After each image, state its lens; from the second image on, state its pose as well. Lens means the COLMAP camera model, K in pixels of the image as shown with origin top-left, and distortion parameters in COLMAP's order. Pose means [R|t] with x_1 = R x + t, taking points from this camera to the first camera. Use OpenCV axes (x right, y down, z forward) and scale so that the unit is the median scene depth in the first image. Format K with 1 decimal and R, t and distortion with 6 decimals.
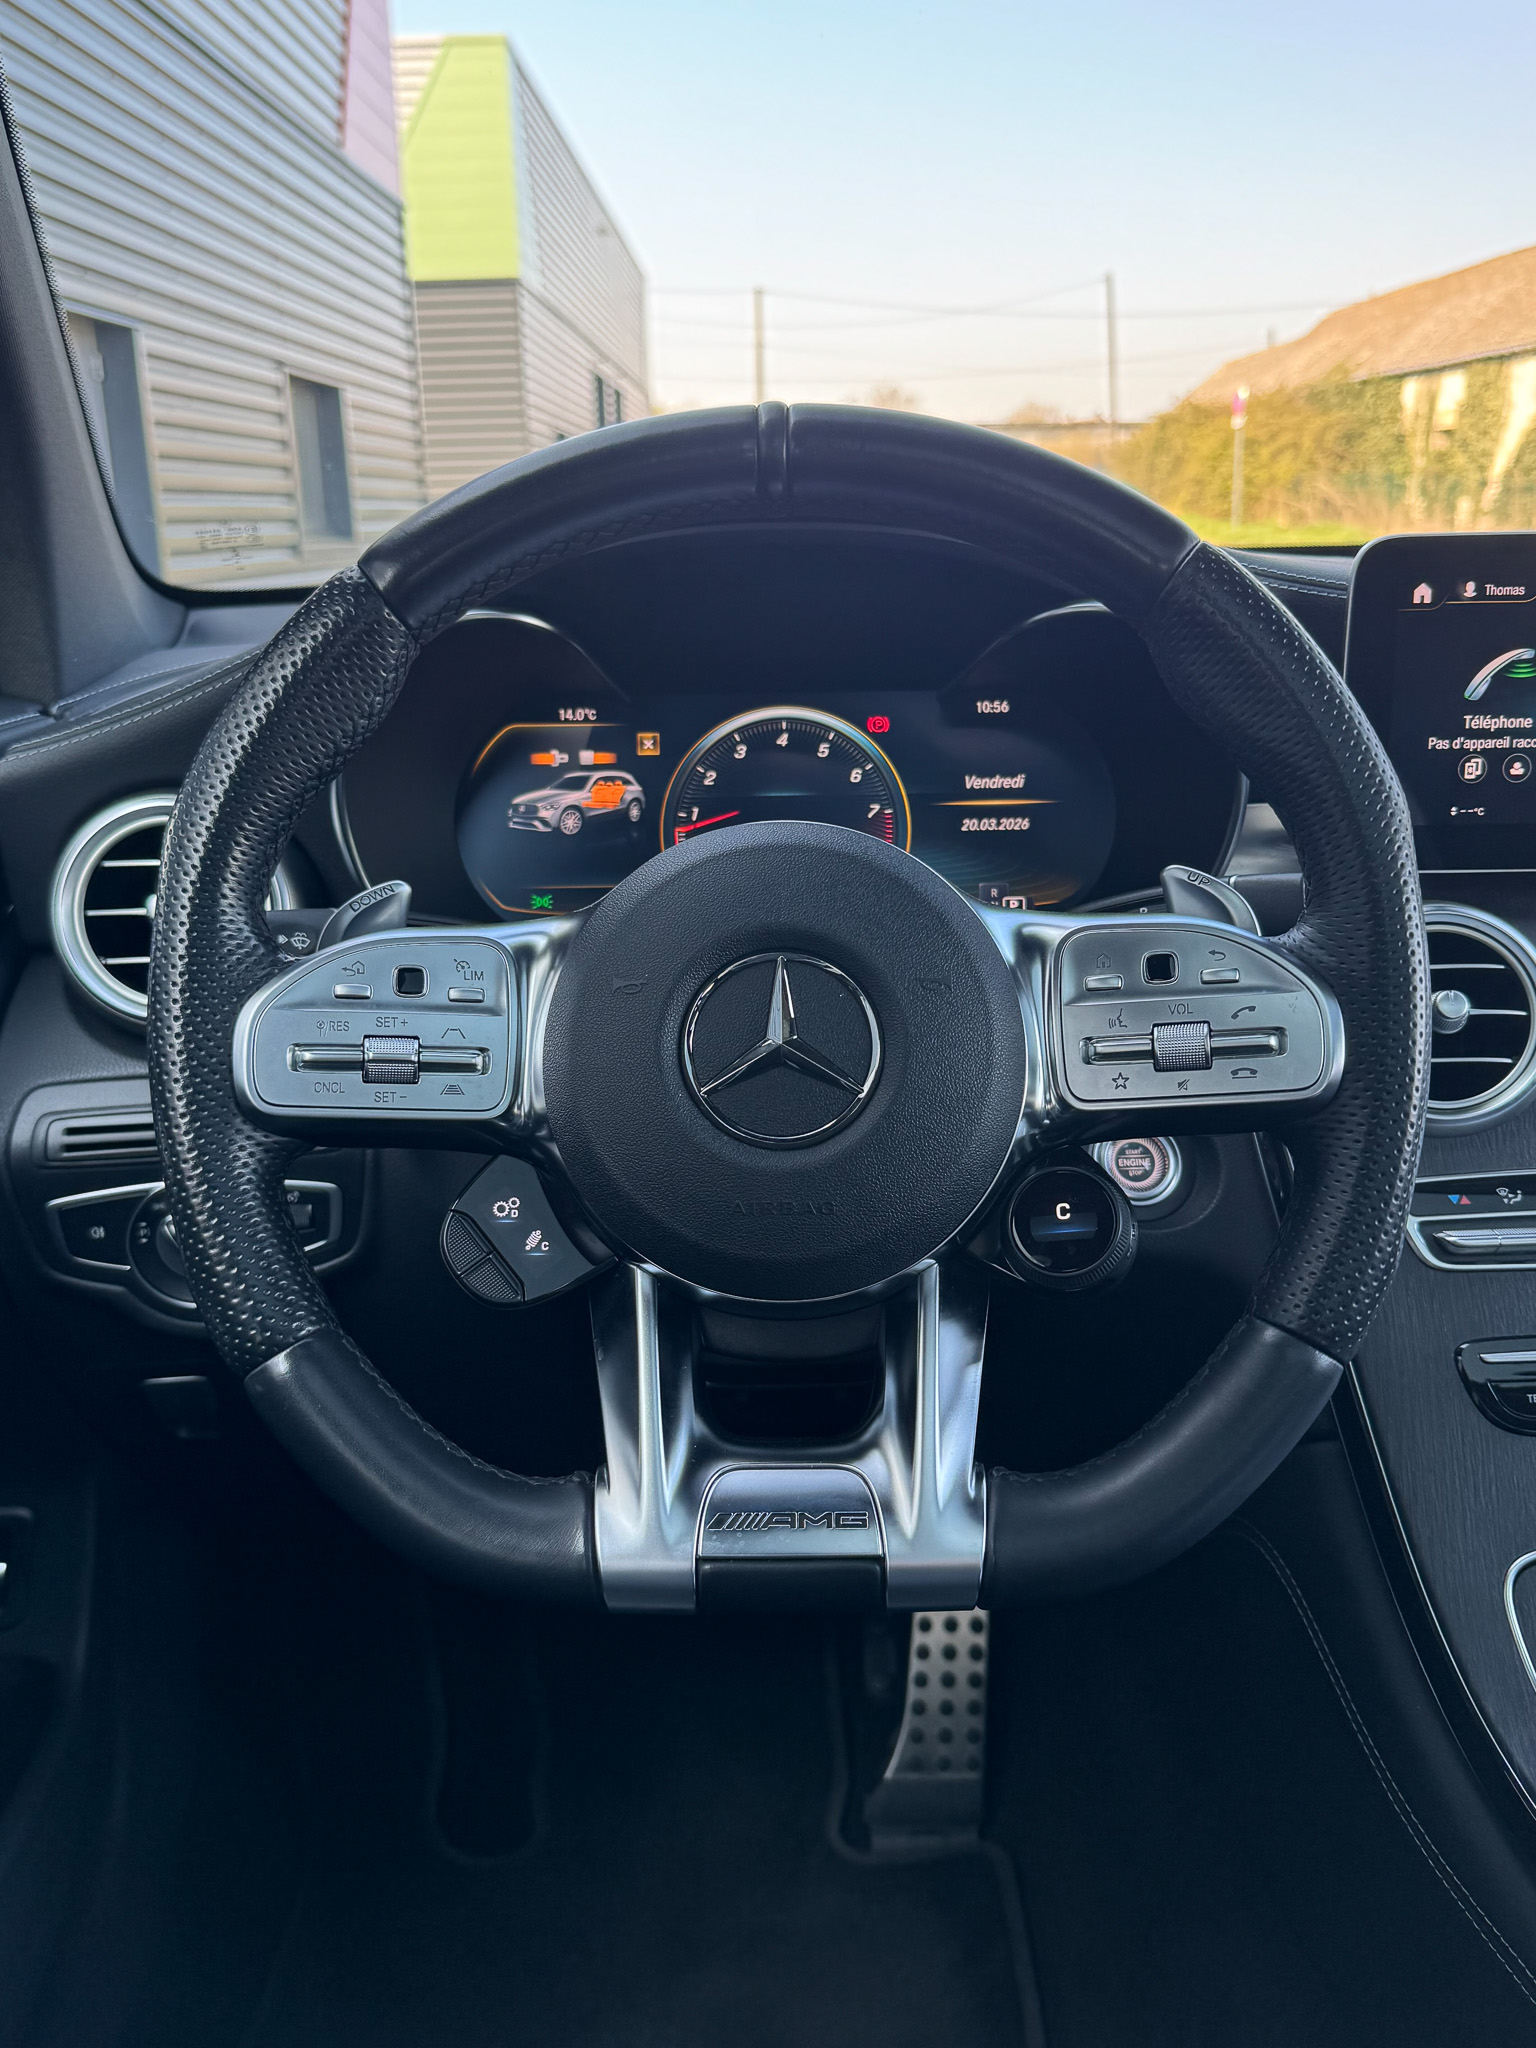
lens RADIAL K [[1764.5, 0, 768.4], [0, 1764.5, 1044.5], [0, 0, 1]] dist [0.123765, -0.260996]
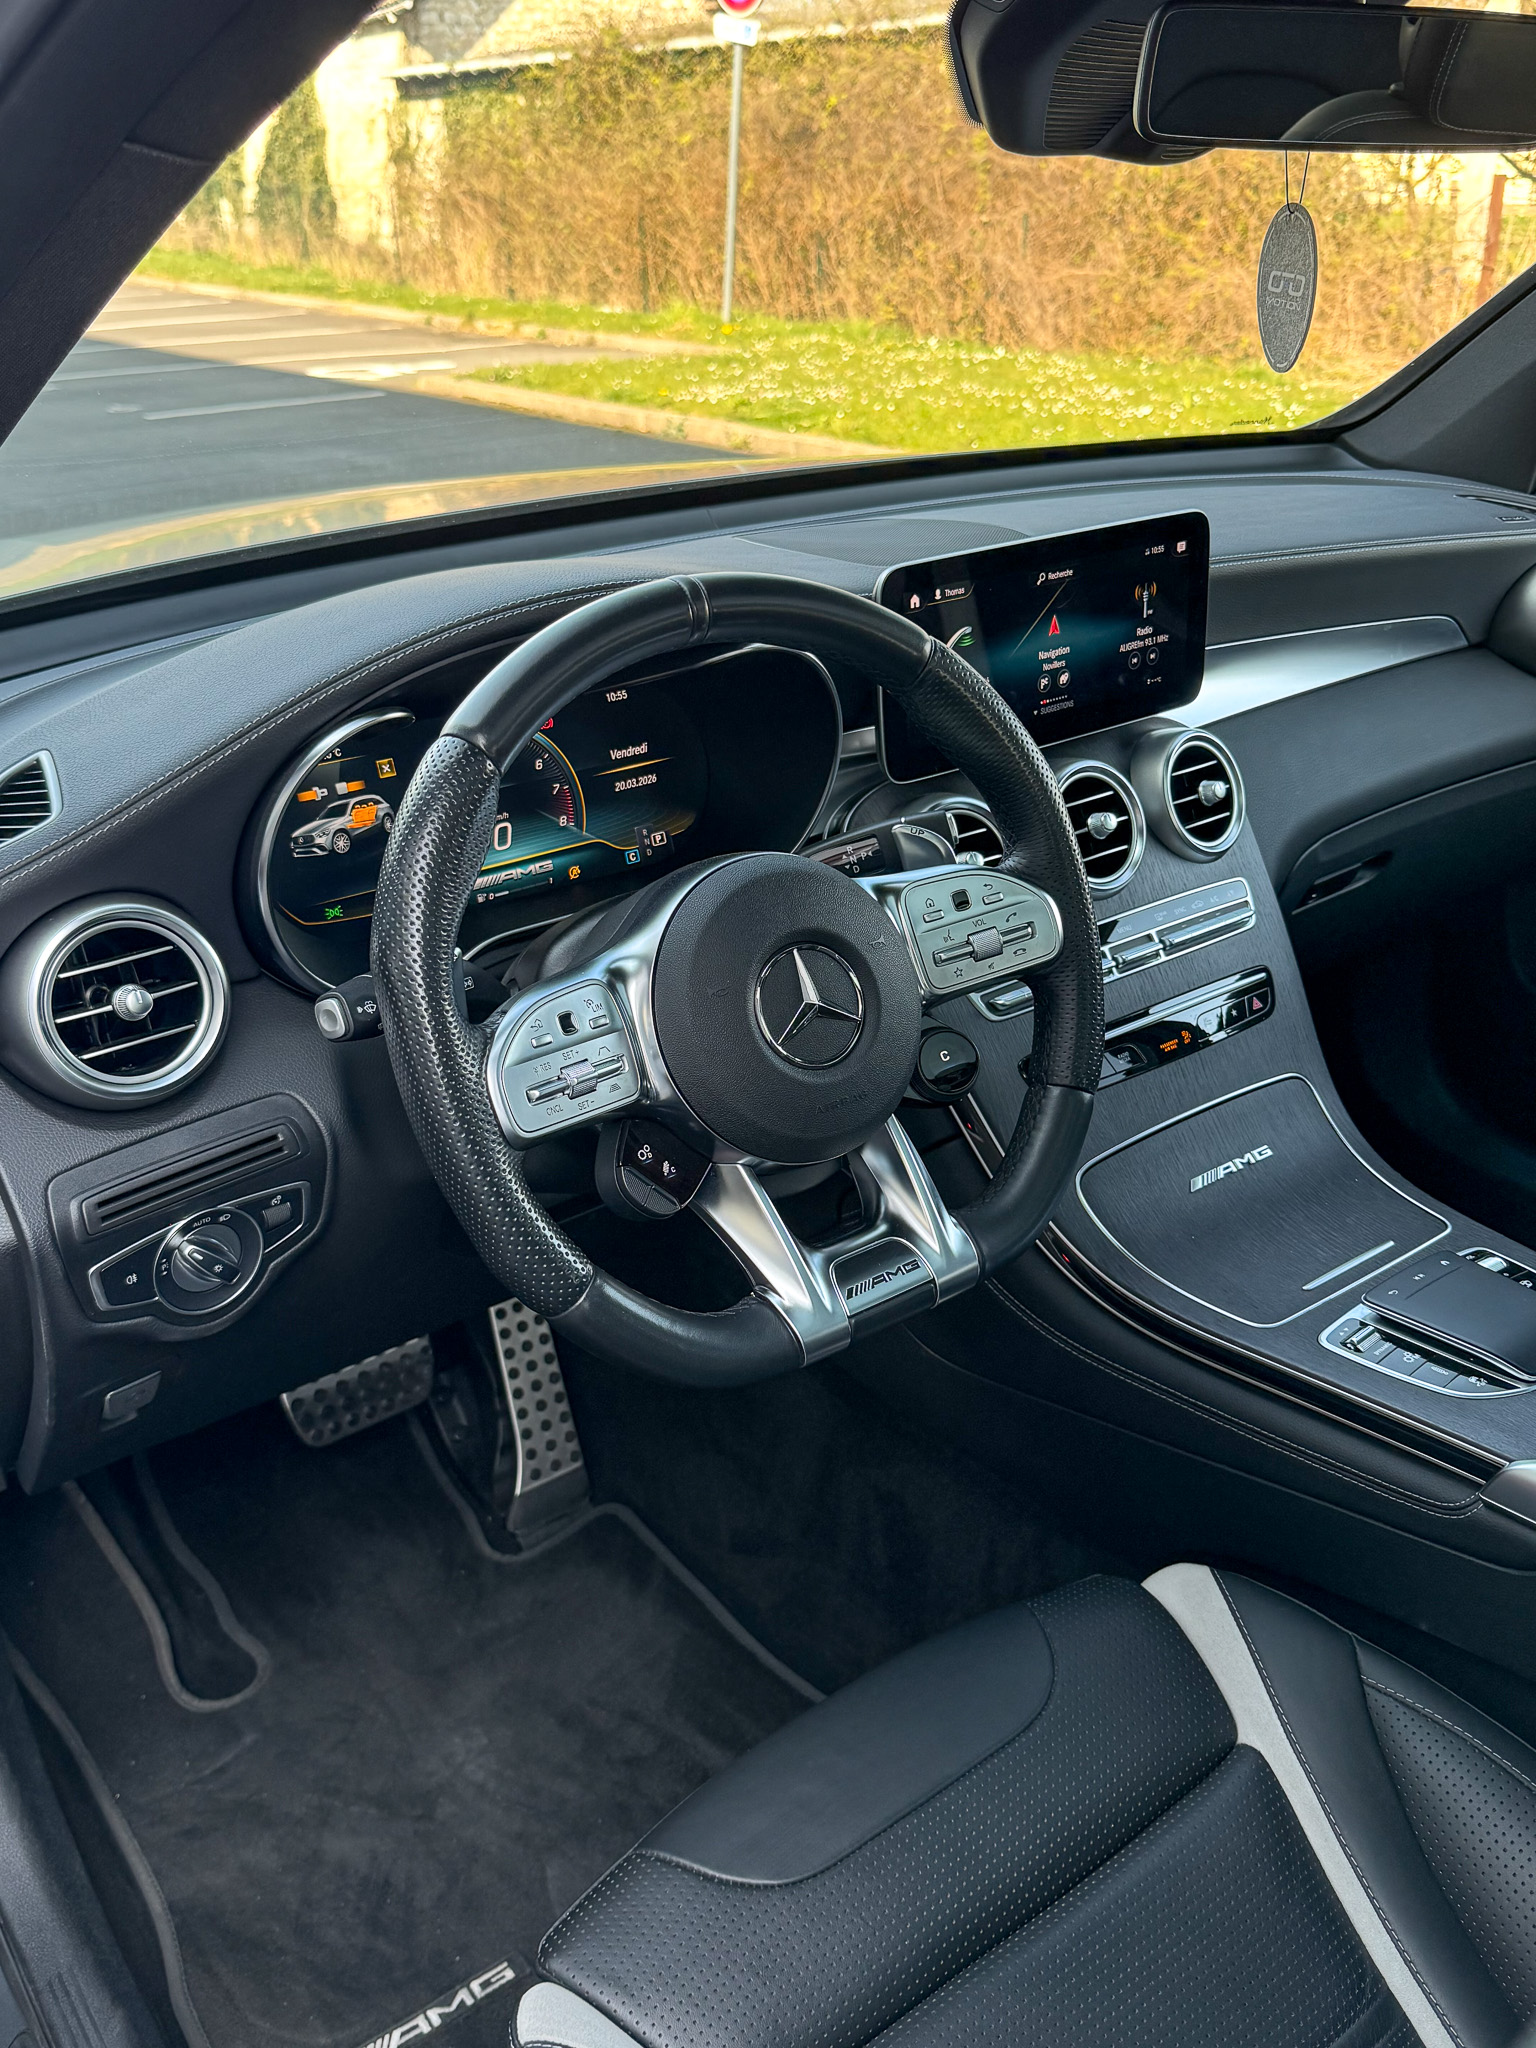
lens RADIAL K [[1742.4, 0, 779.9], [0, 1742.4, 1045.1], [0, 0, 1]] dist [0.175538, -0.413143]
pose [[0.800407, -0.264523, 0.537937, -0.560975], [0.177965, 0.961772, 0.208141, -0.191053], [-0.572430, -0.070864, 0.816885, -0.174948]]
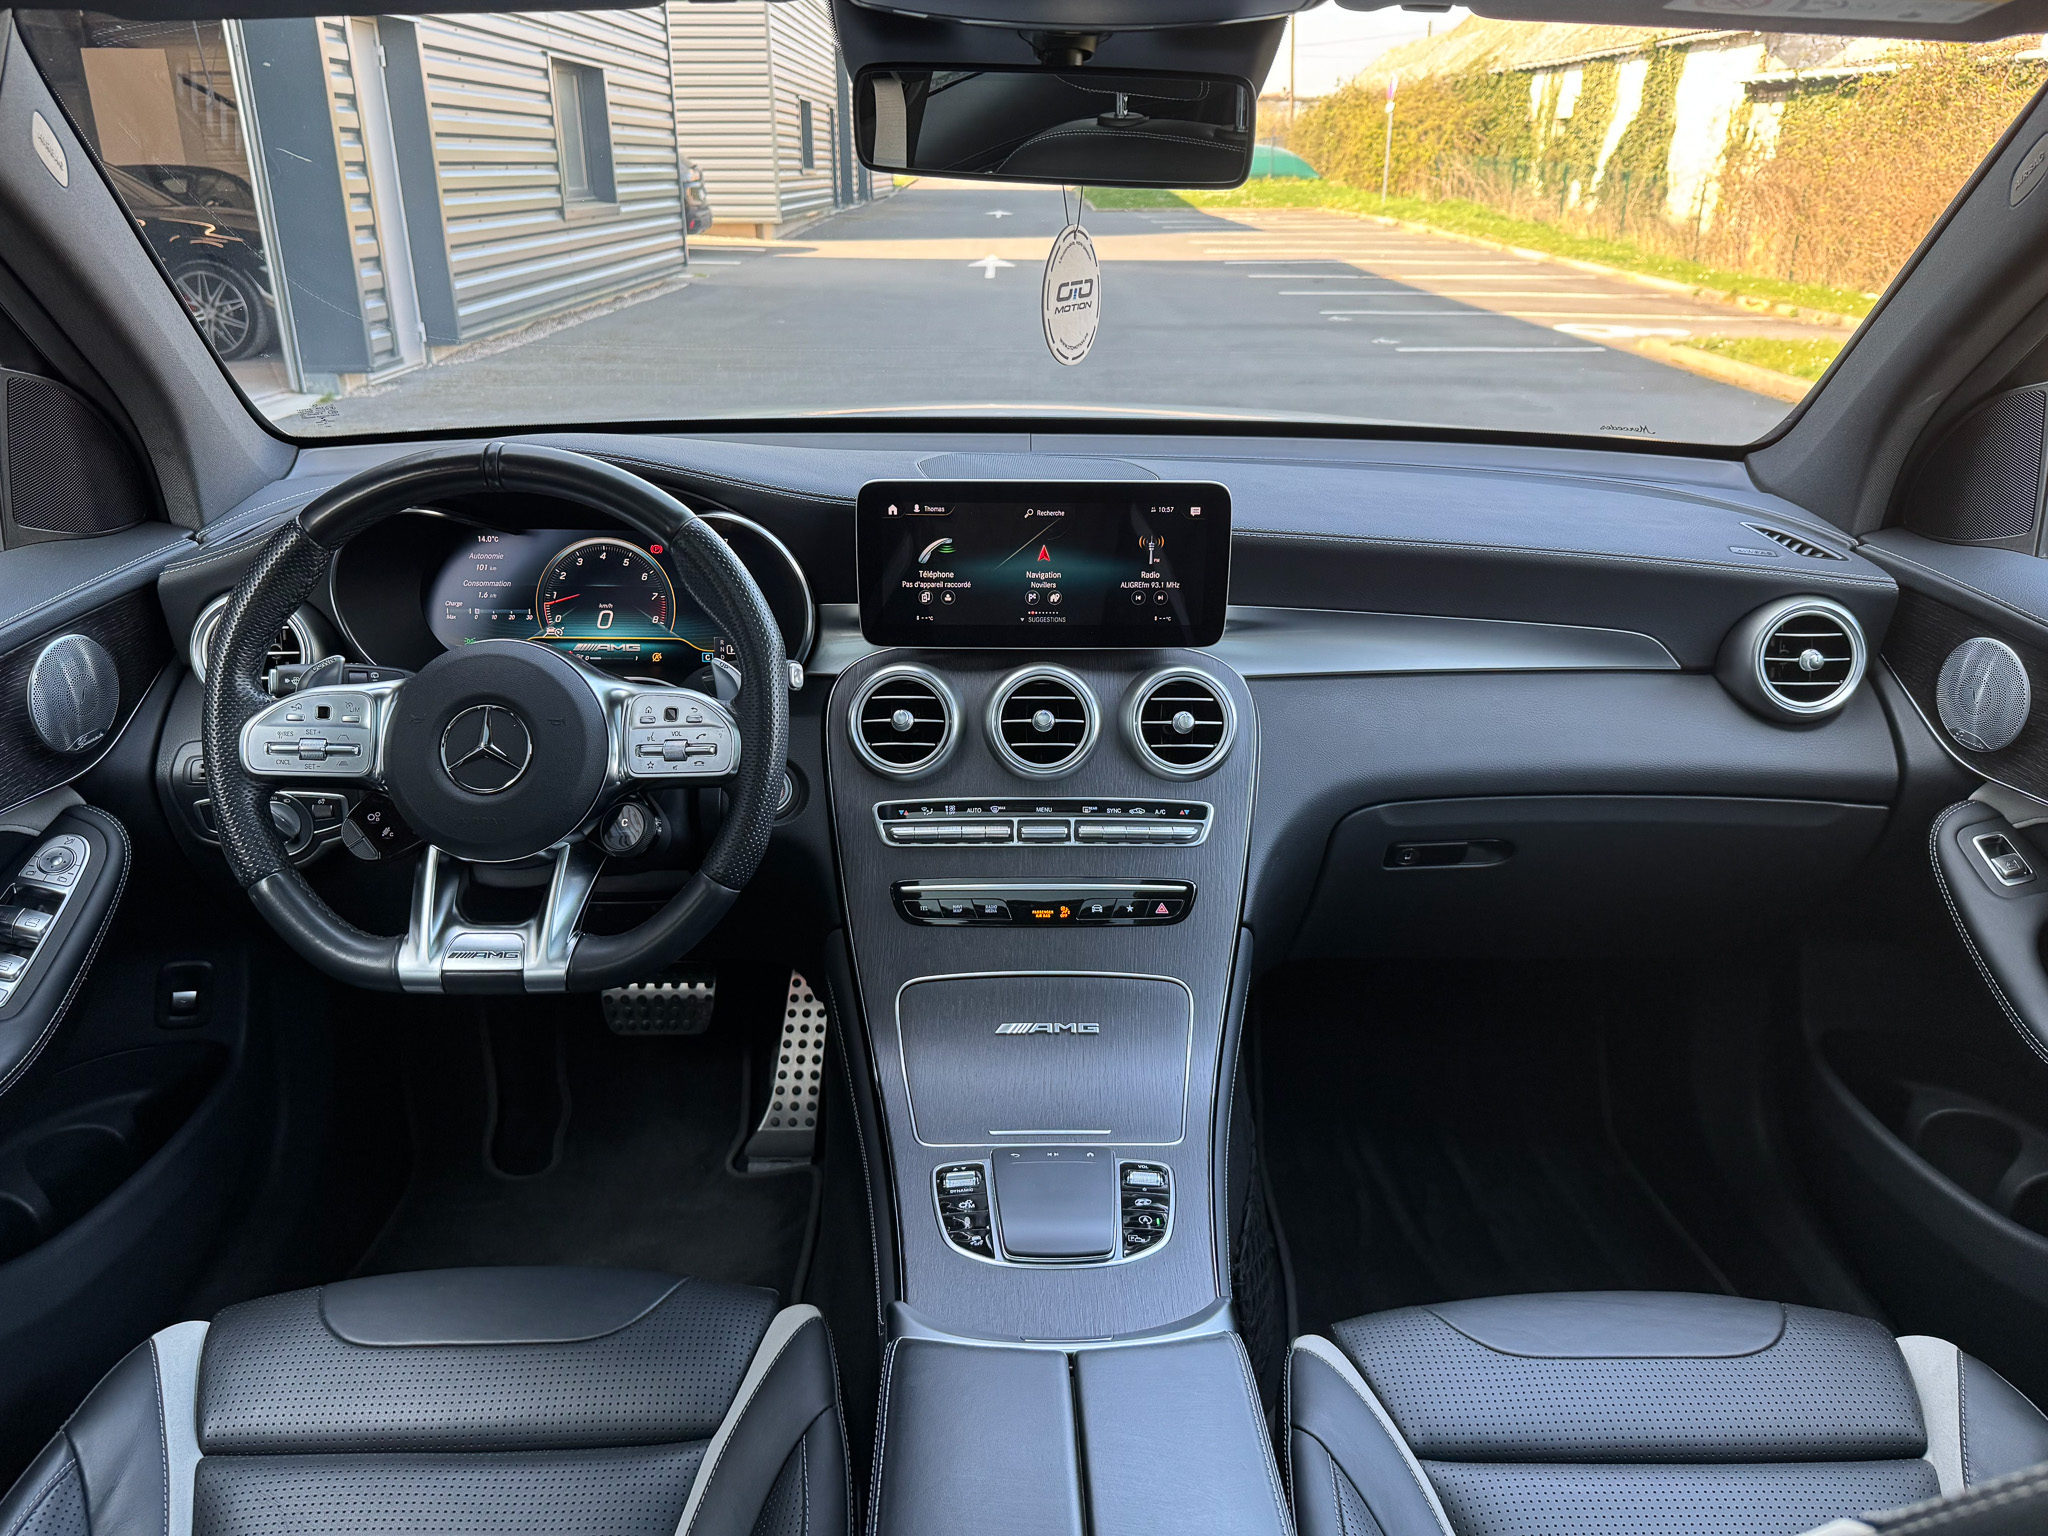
lens RADIAL K [[1479.5, 0, 1032.9], [0, 1479.5, 770.8], [0, 0, 1]] dist [0.115546, -0.172170]
pose [[0.999458, 0.017337, 0.027997, 0.416984], [-0.019851, 0.995546, 0.092160, -0.102832], [-0.026274, -0.092666, 0.995351, -0.588752]]
